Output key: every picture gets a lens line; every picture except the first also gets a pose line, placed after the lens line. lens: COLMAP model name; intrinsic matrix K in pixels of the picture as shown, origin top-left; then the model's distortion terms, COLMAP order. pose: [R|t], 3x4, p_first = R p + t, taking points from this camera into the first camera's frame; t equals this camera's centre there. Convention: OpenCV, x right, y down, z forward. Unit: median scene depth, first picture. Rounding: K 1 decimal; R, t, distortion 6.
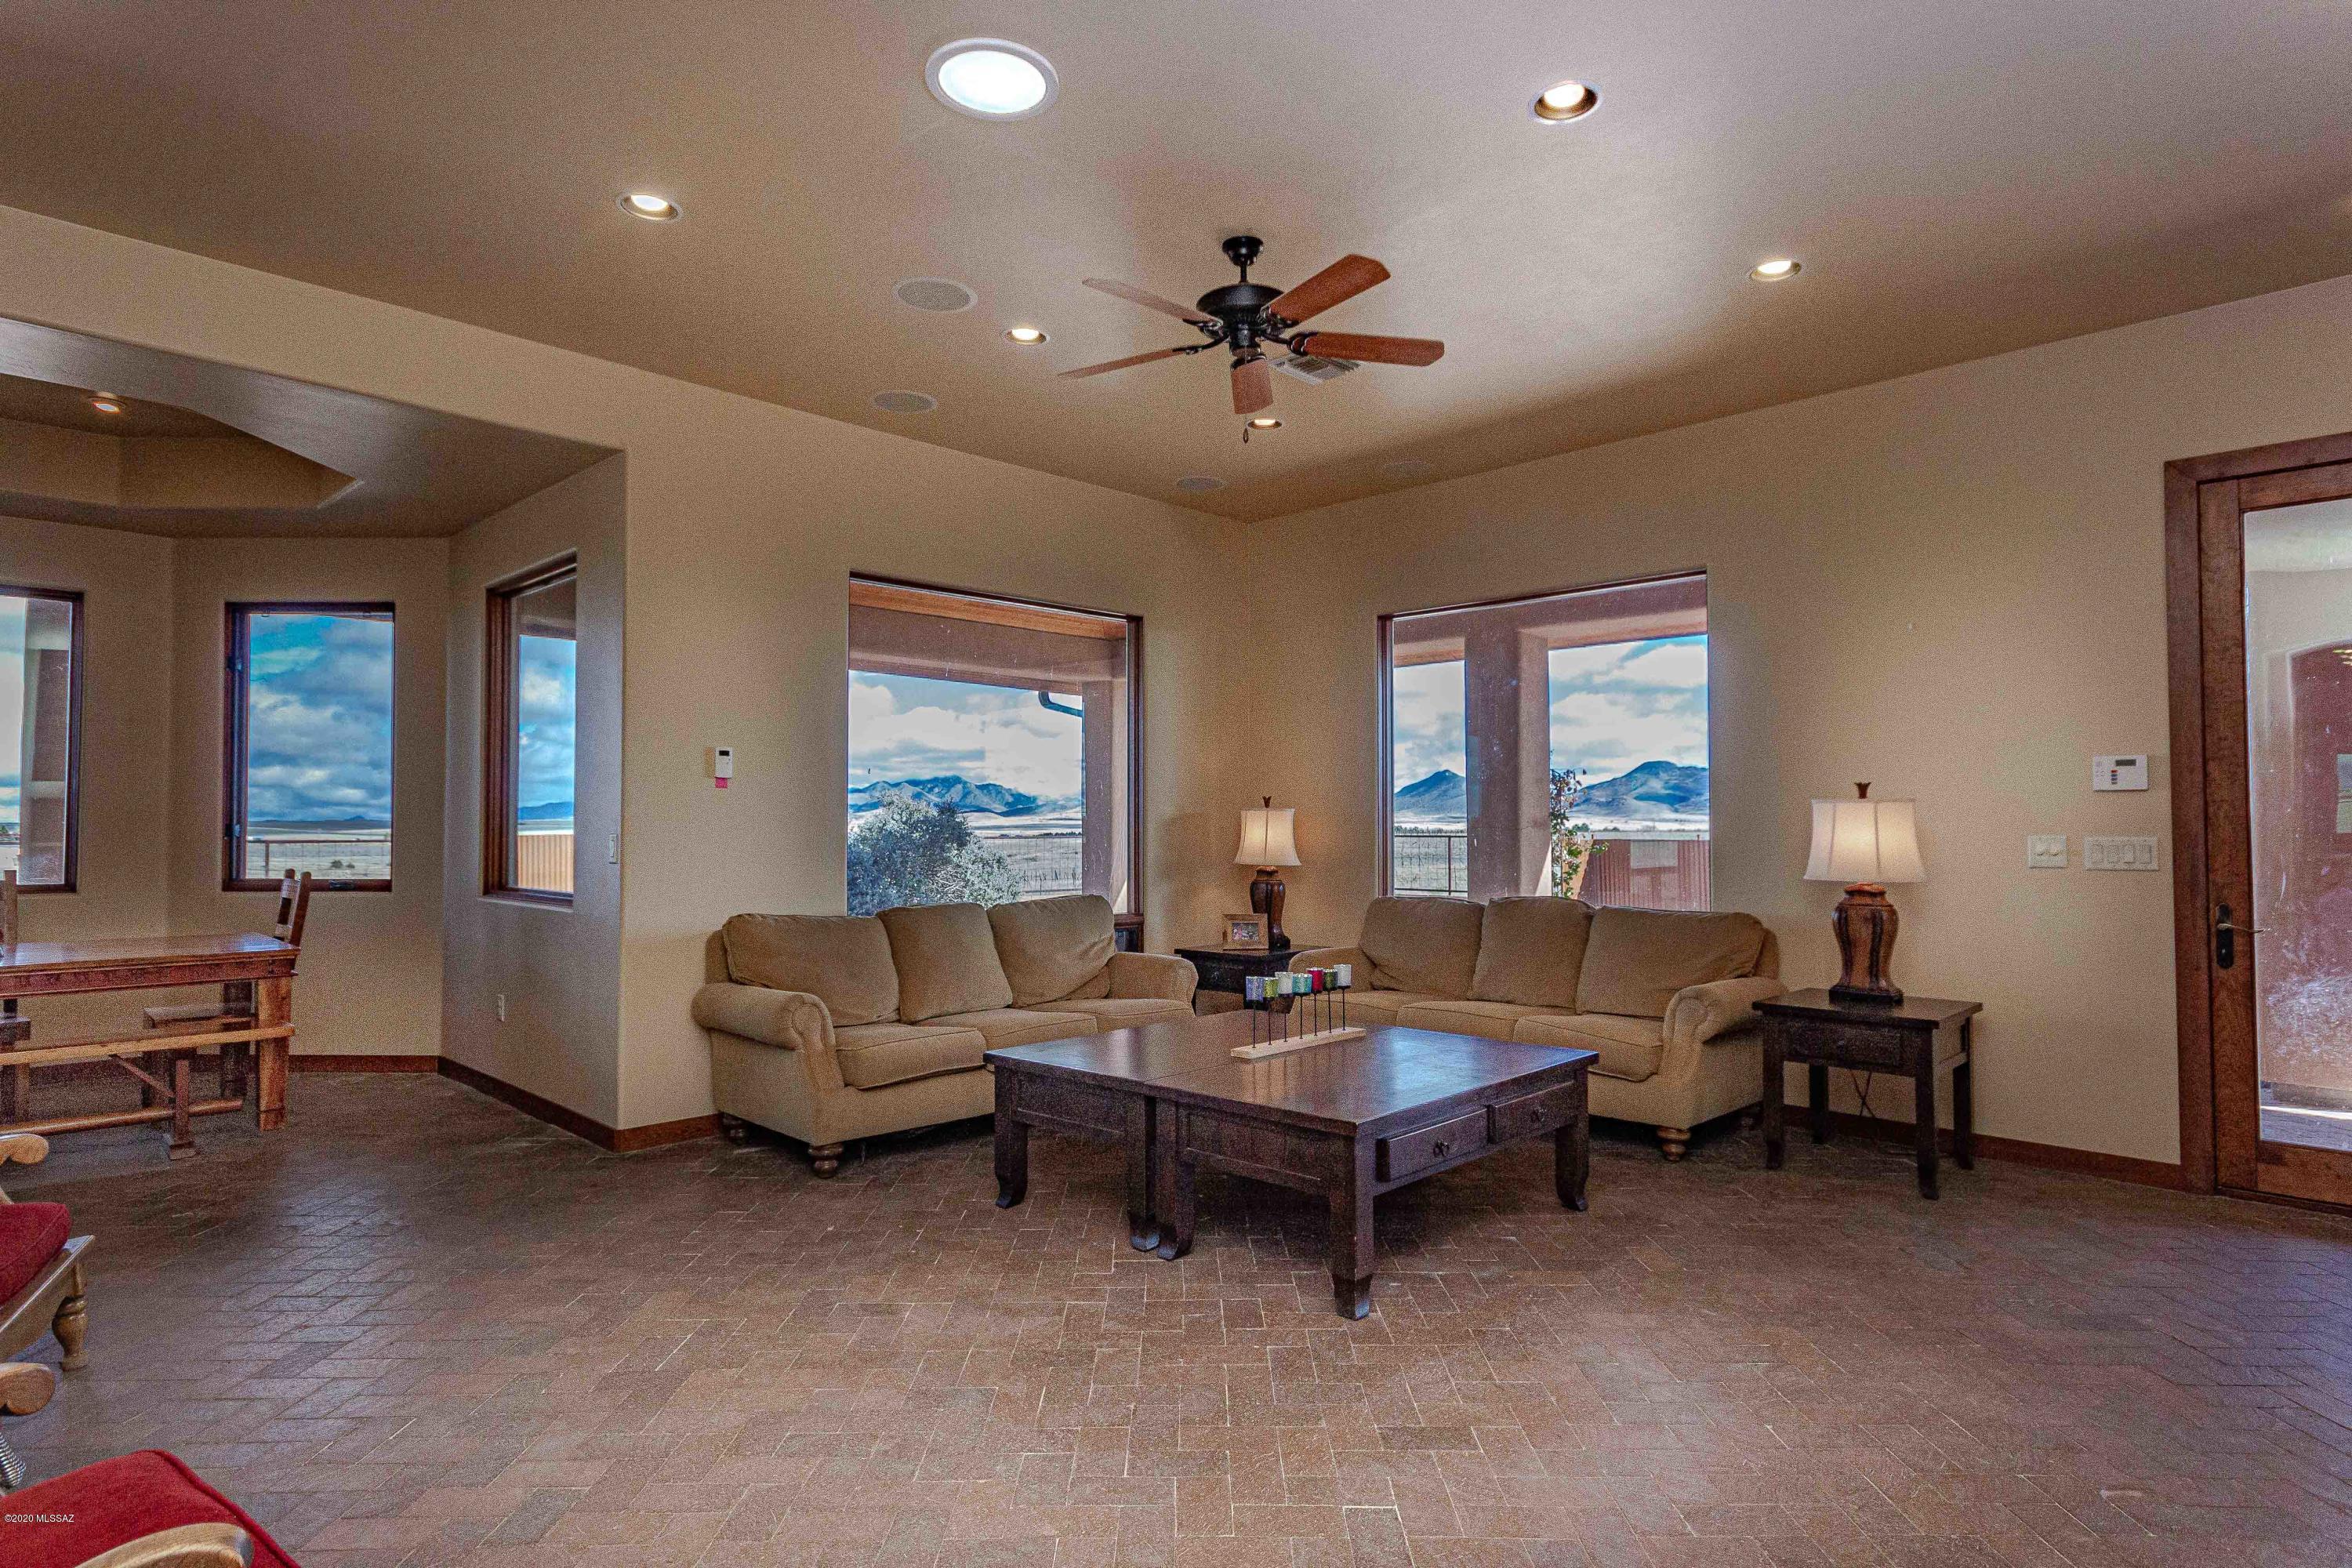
lens RADIAL K [[1242.2, 0, 1179.7], [0, 1242.2, 791.1], [0, 0, 1]] dist [0.003474, -0.000522]
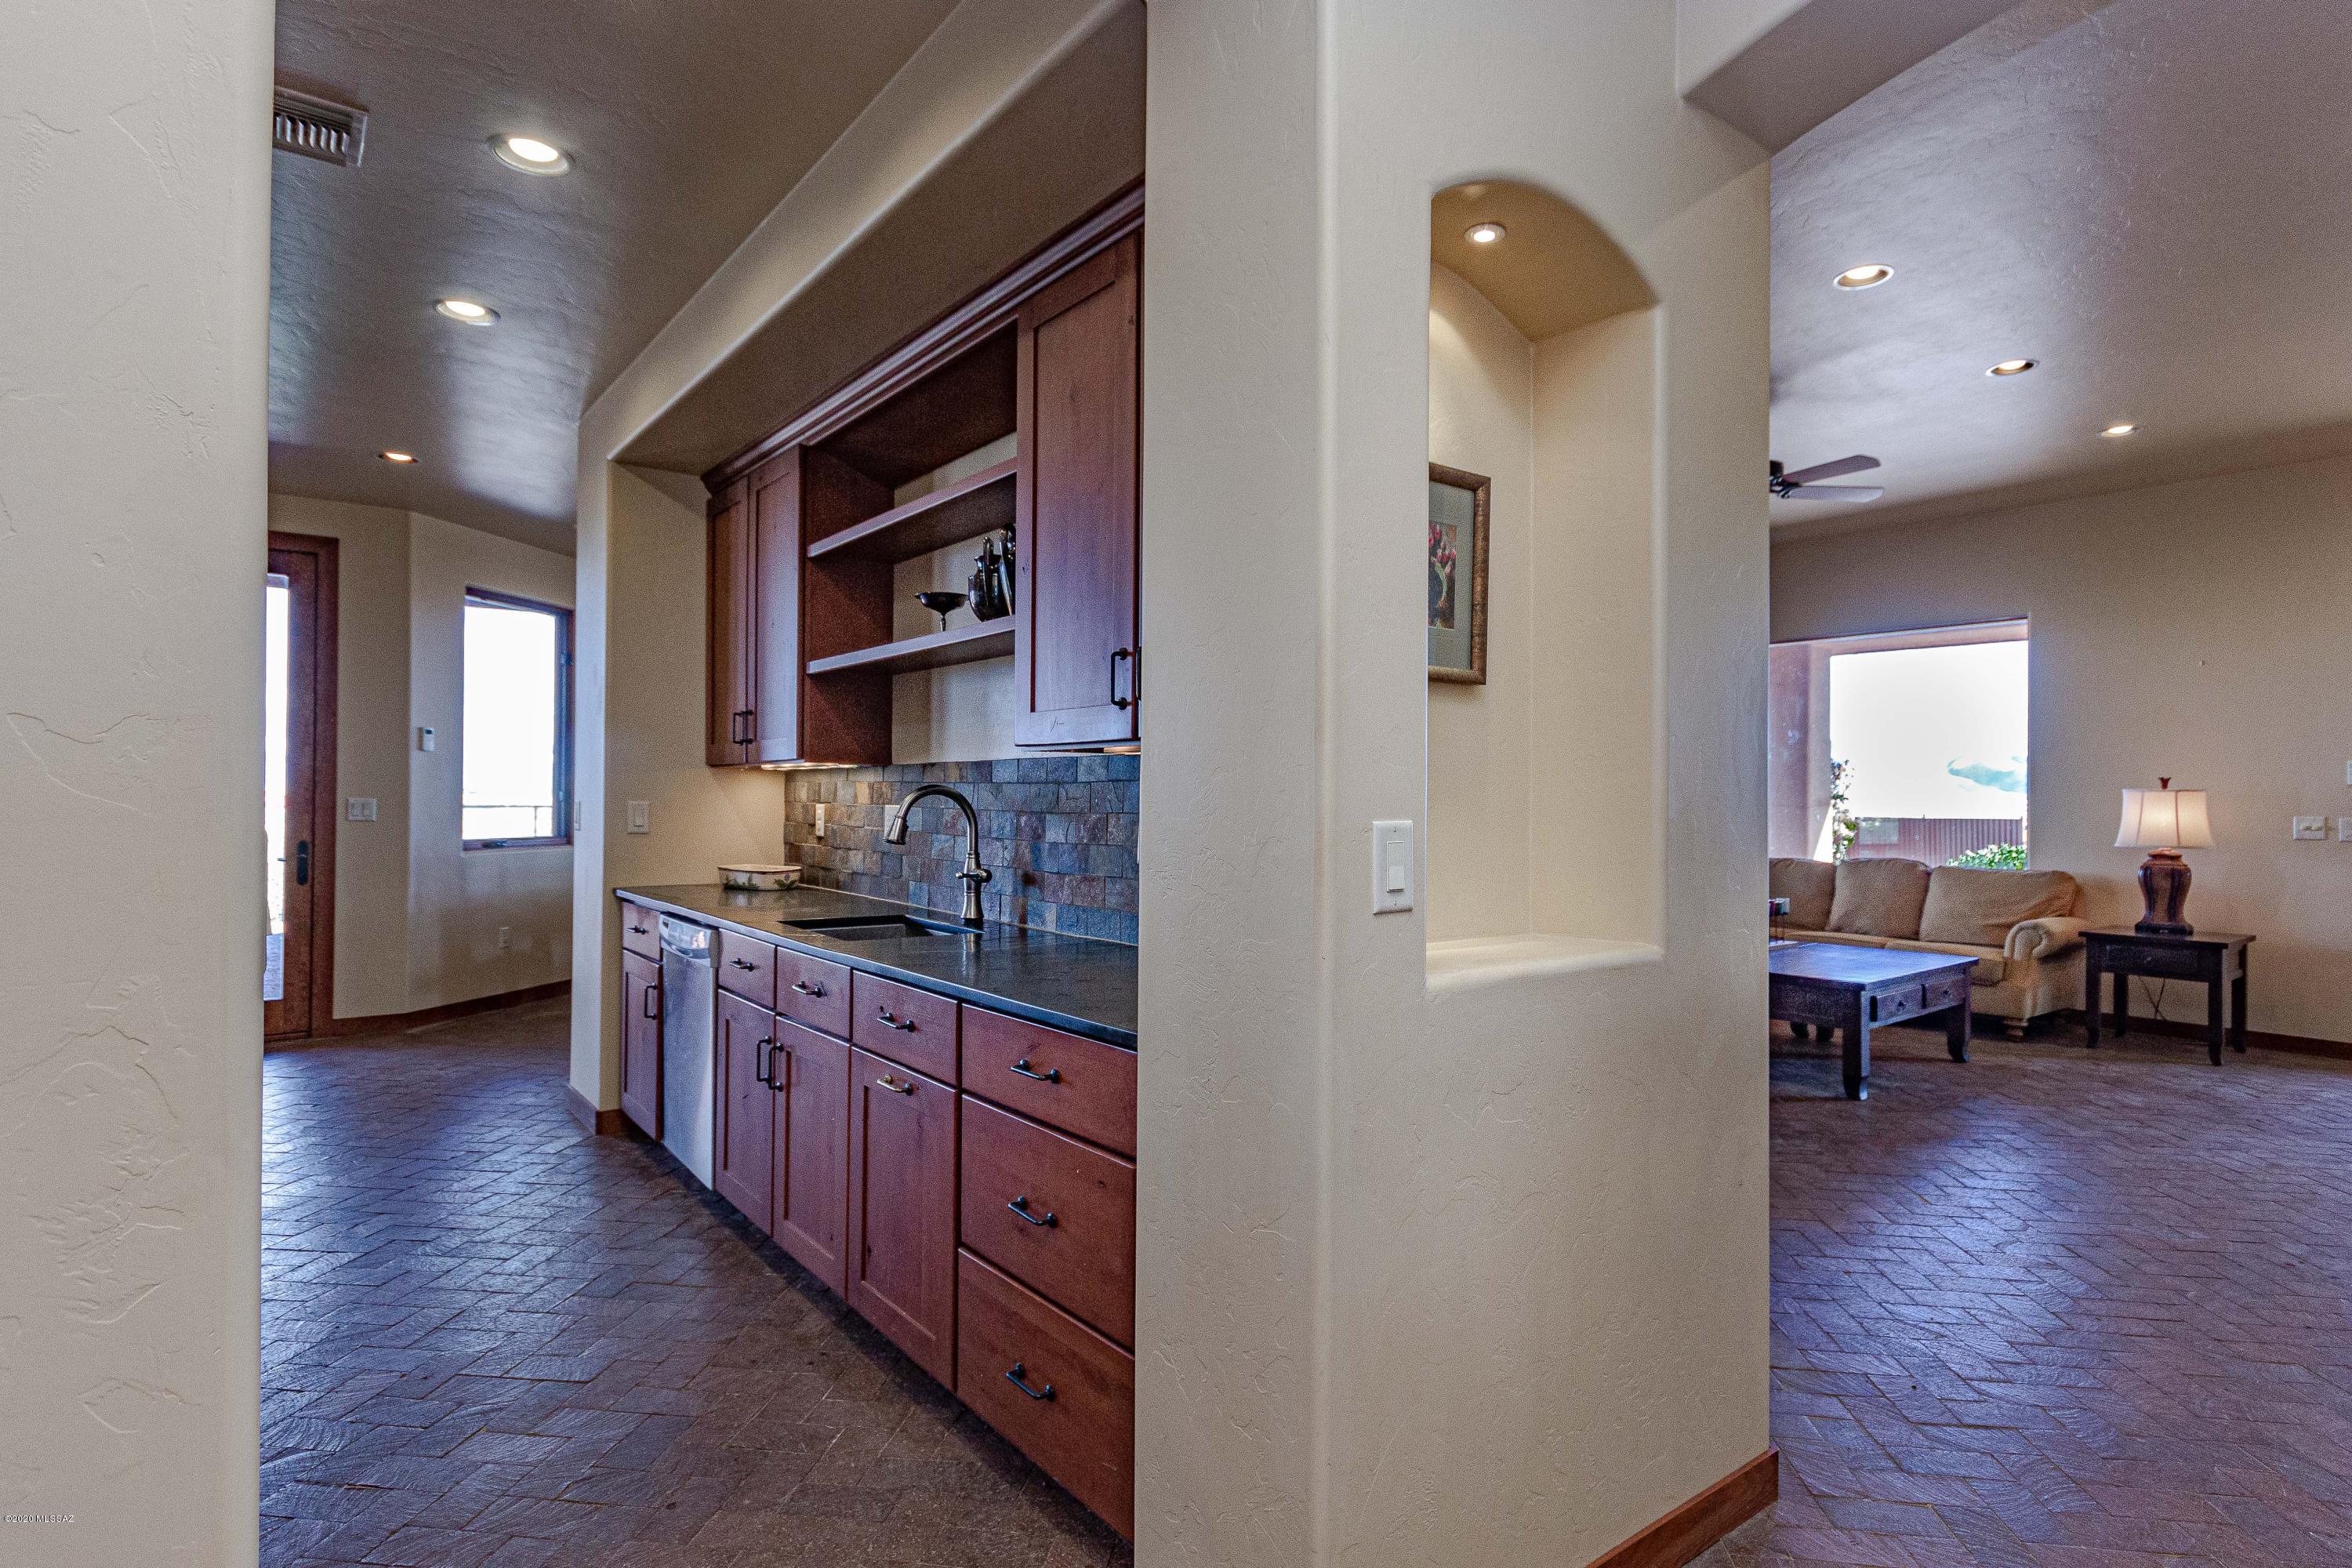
lens RADIAL K [[1242.2, 0, 1170.4], [0, 1242.2, 786.5], [0, 0, 1]] dist [0.003474, -0.000522]
pose [[0.993947, 0.008943, -0.109493, -0.405867], [-0.007202, 0.999842, 0.016280, -0.011016], [0.109621, -0.015393, 0.993854, -0.510058]]
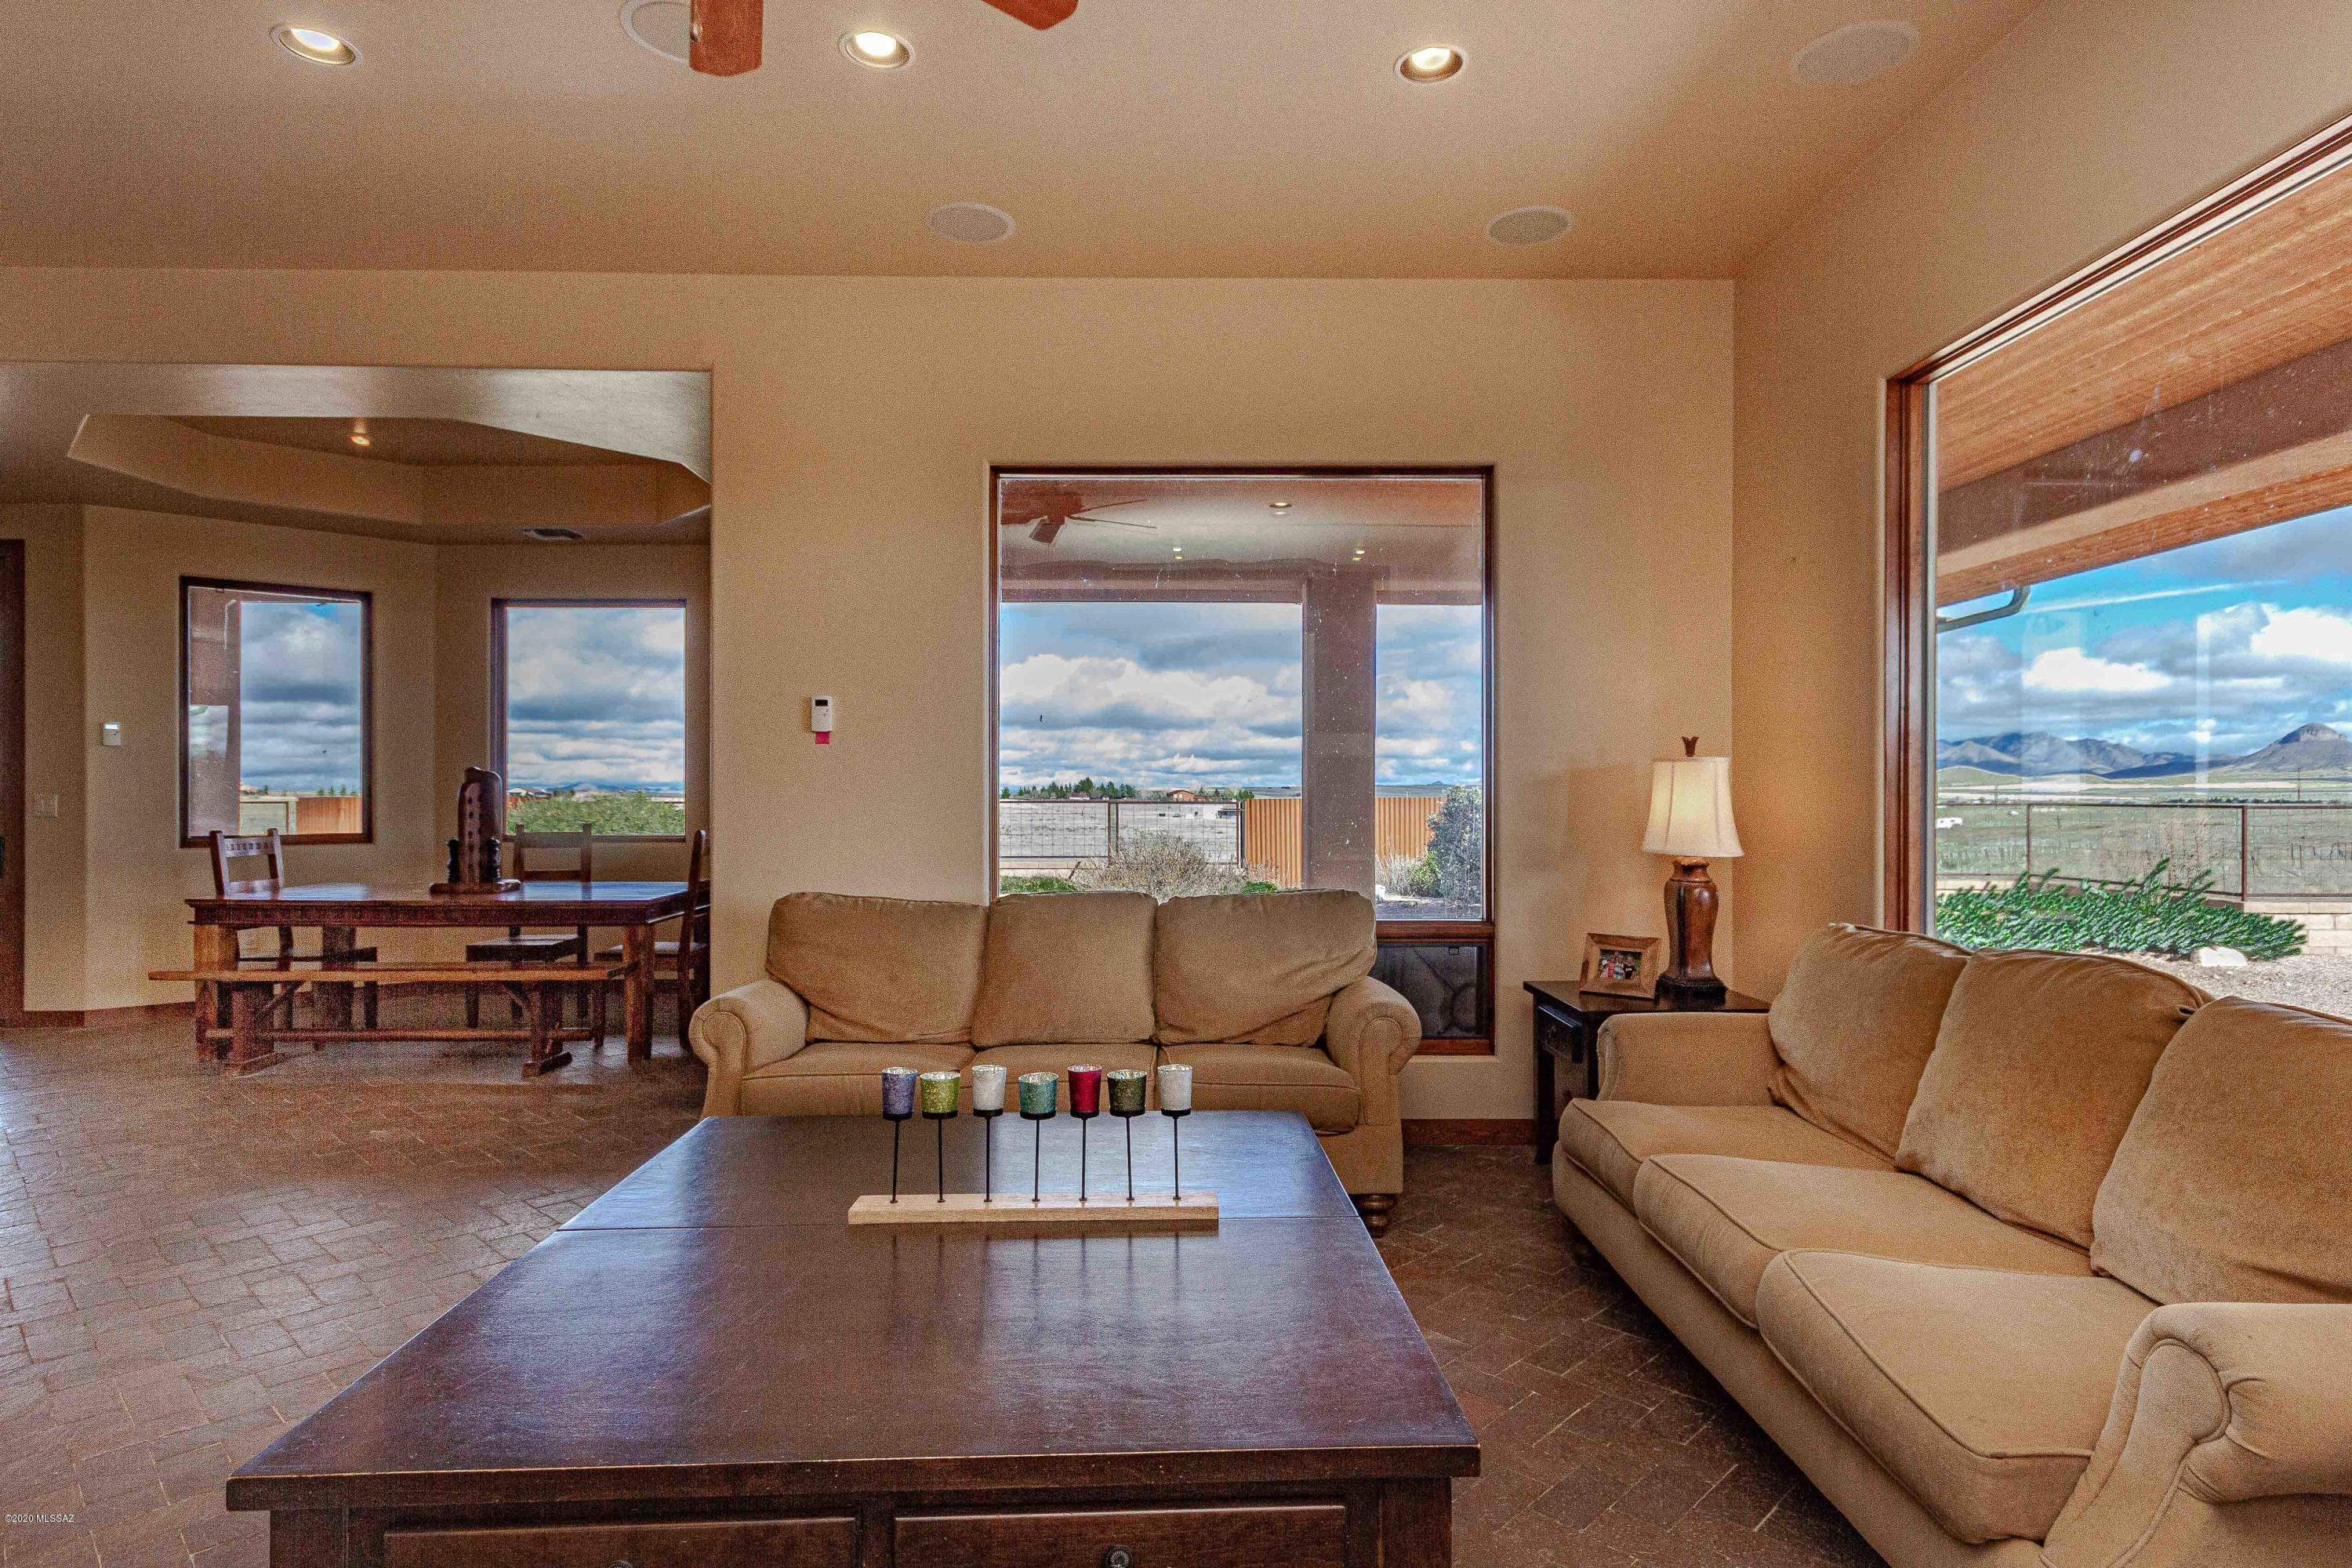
lens RADIAL K [[1242.2, 0, 1187.2], [0, 1242.2, 795.7], [0, 0, 1]] dist [0.003474, -0.000522]
pose [[0.721032, 0.005146, -0.692883, 0.455289], [0.018873, 0.999456, 0.027062, 0.016998], [0.692645, -0.032589, 0.720542, 0.620657]]
